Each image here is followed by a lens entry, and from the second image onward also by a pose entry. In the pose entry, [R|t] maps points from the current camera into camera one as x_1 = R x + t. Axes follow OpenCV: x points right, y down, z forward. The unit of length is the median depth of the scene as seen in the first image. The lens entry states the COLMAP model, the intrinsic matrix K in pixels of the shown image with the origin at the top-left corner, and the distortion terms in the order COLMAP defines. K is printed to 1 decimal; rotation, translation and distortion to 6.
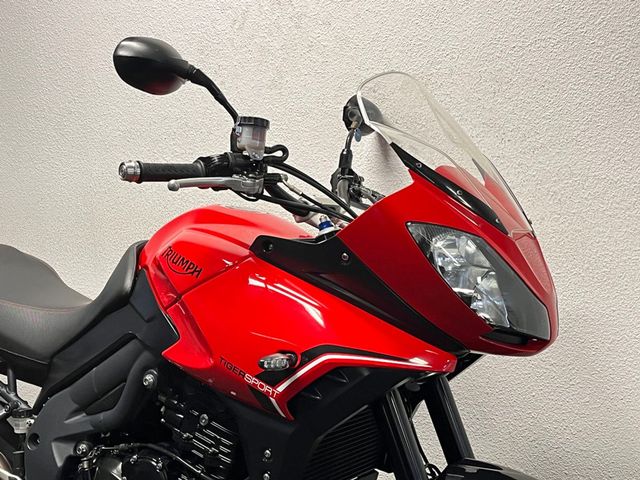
lens RADIAL K [[940.9, 0, 313.7], [0, 940.9, 244.0], [0, 0, 1]] dist [0.099677, 0.000000]
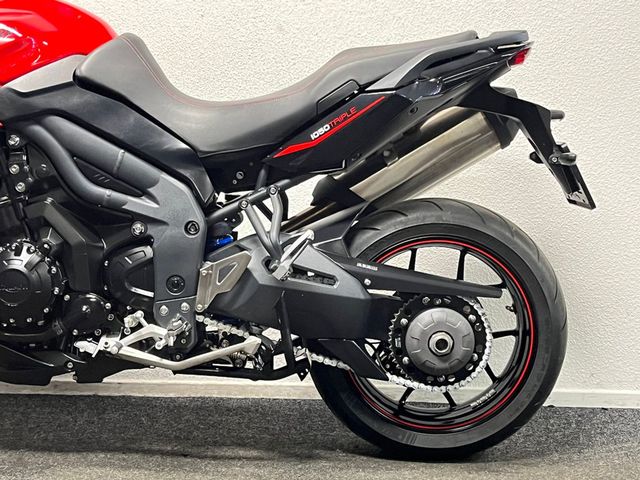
lens RADIAL K [[1038.1, 0, 318.3], [0, 1038.1, 239.3], [0, 0, 1]] dist [0.094072, 0.000000]
pose [[0.874595, -0.024068, 0.484256, -0.505865], [0.013330, 0.999583, 0.025606, 0.199238], [-0.484671, -0.015940, 0.874551, -0.137818]]
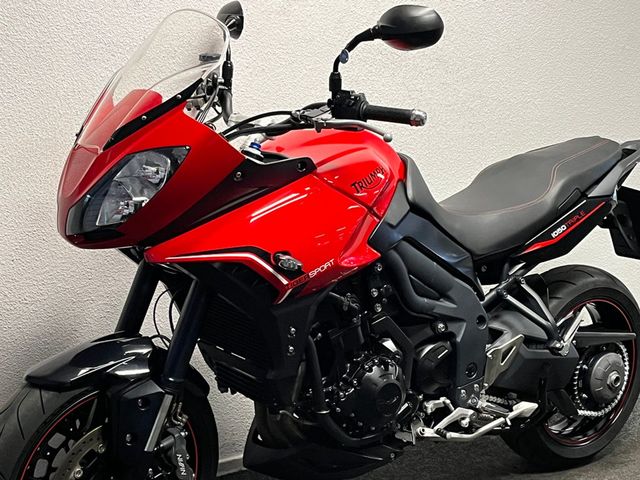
lens RADIAL K [[1038.1, 0, 323.8], [0, 1038.1, 243.7], [0, 0, 1]] dist [0.094072, 0.000000]
pose [[0.412262, -0.132696, 0.901350, -1.350127], [0.052069, 0.991151, 0.122102, -0.056807], [-0.909576, -0.003406, 0.415523, 0.541376]]
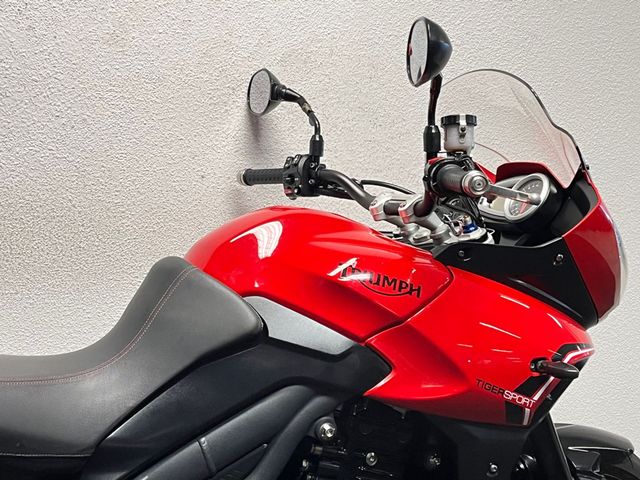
lens RADIAL K [[1000.8, 0, 313.3], [0, 1000.8, 244.9], [0, 0, 1]] dist [0.051688, 0.000000]
pose [[0.529272, -0.091749, 0.843477, -0.792388], [0.032122, 0.995590, 0.088139, -0.080948], [-0.847844, -0.019556, 0.529885, 0.495370]]
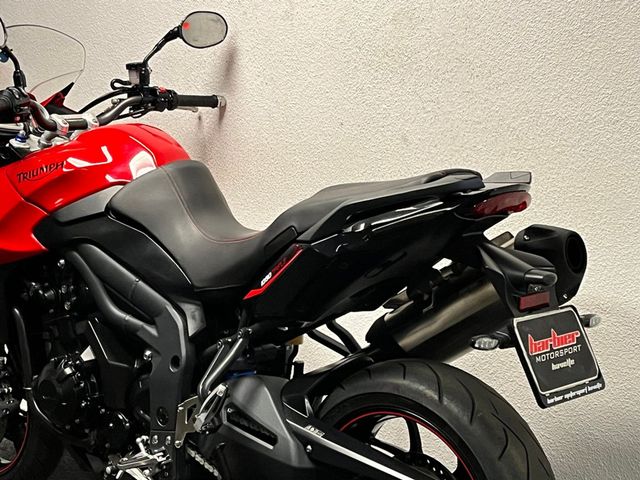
lens RADIAL K [[1228.4, 0, 319.6], [0, 1228.4, 239.4], [0, 0, 1]] dist [0.150717, 0.000000]
pose [[0.971862, 0.052422, -0.229643, 0.367068], [-0.046052, 0.998393, 0.033015, 0.030624], [0.231004, -0.021510, 0.972715, -0.342514]]
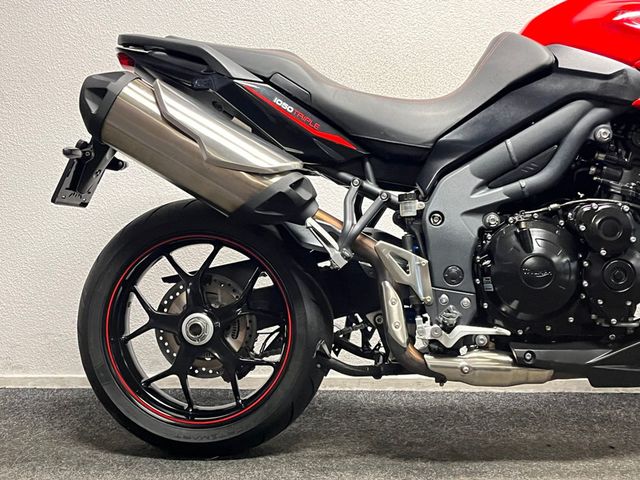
lens RADIAL K [[836.8, 0, 316.3], [0, 836.8, 243.6], [0, 0, 1]] dist [0.053610, 0.000000]
pose [[0.906567, -0.032497, 0.420809, -0.781019], [0.040601, 0.999122, -0.010312, 0.235795], [-0.420104, 0.026434, 0.907091, 0.240130]]
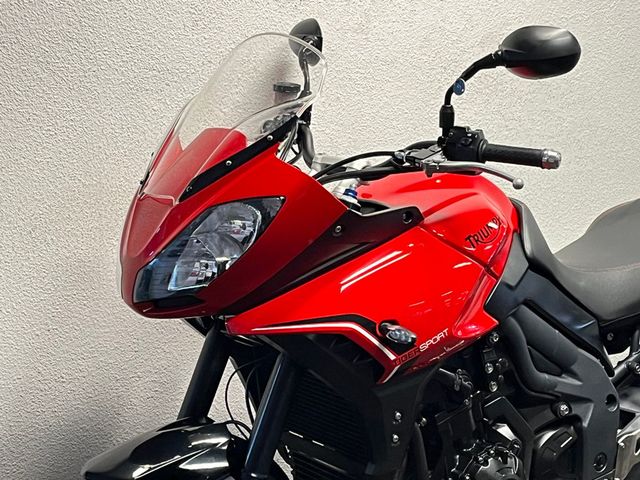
lens RADIAL K [[1277.2, 0, 315.1], [0, 1277.2, 238.7], [0, 0, 1]] dist [0.135746, 0.000000]
pose [[0.420827, -0.096584, 0.901985, -1.413627], [0.058280, 0.995140, 0.079368, -0.080898], [-0.905267, 0.019167, 0.424410, 0.615183]]
